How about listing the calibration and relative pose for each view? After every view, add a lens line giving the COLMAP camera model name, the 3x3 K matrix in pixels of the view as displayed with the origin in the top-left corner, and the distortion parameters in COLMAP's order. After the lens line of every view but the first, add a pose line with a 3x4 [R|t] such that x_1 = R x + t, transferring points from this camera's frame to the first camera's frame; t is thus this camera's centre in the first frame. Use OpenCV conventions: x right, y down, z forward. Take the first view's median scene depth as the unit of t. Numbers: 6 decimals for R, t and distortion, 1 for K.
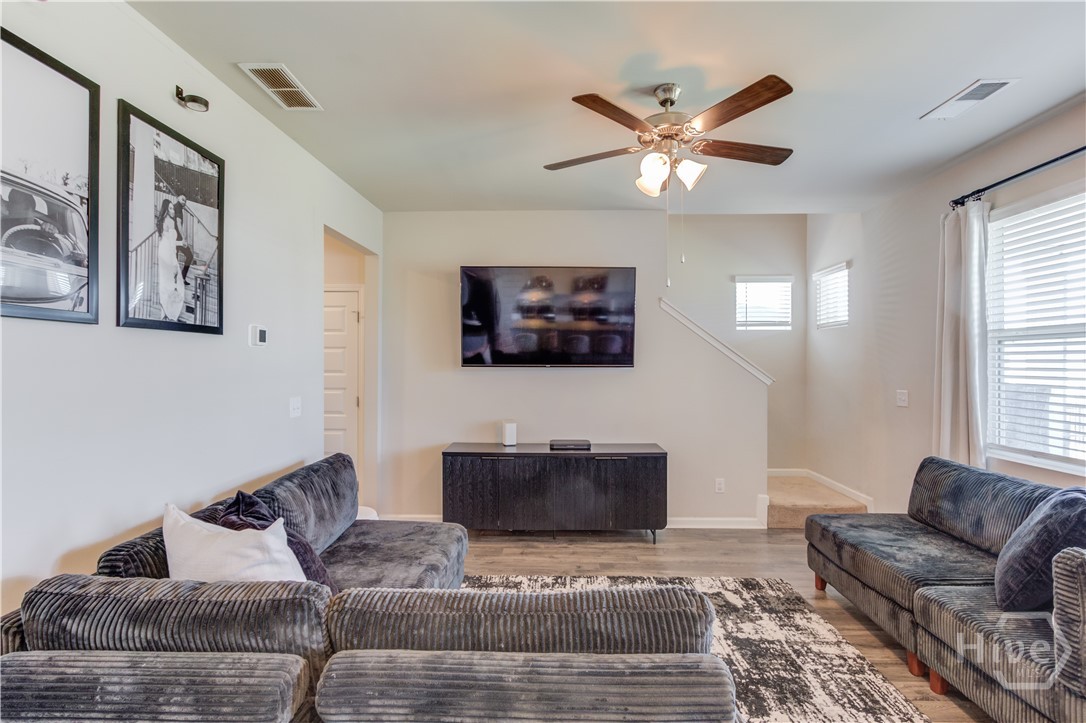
lens RADIAL K [[516.2, 0, 540.2], [0, 516.2, 356.5], [0, 0, 1]] dist [-0.001309, 0.000129]
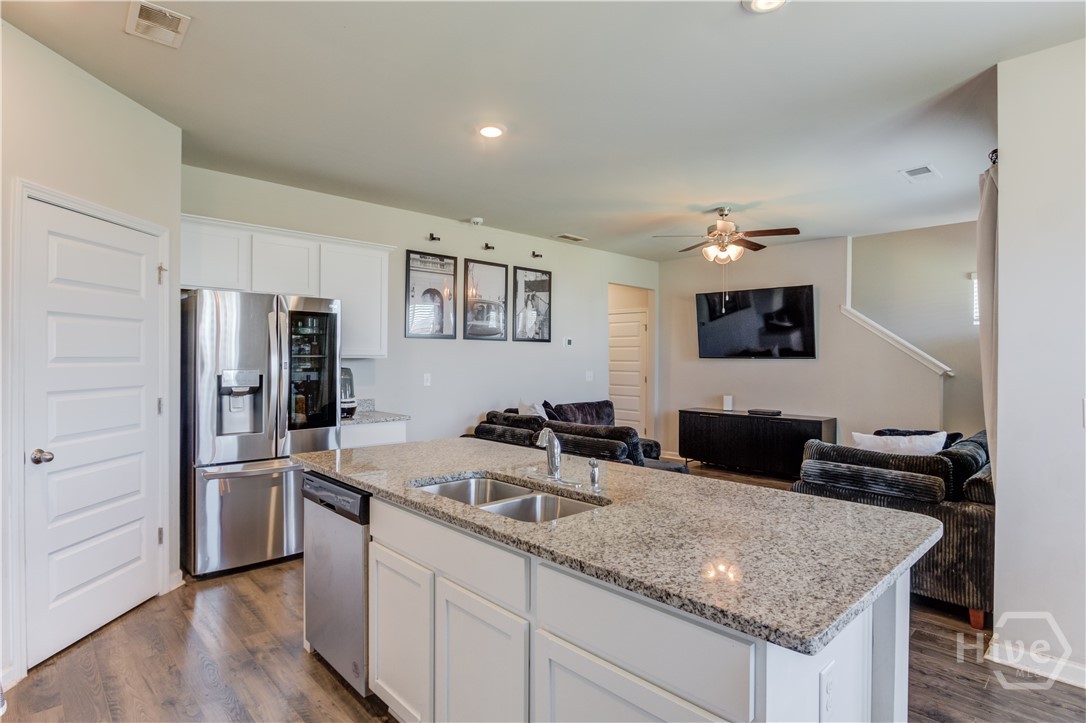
lens RADIAL K [[568.8, 0, 543.0], [0, 568.8, 361.5], [0, 0, 1]] dist [0.000888, 0.001194]
pose [[0.718650, 0.005238, -0.695352, 1.306777], [0.001127, 0.999962, 0.008697, 0.025953], [0.695371, -0.007034, 0.718617, -1.026102]]
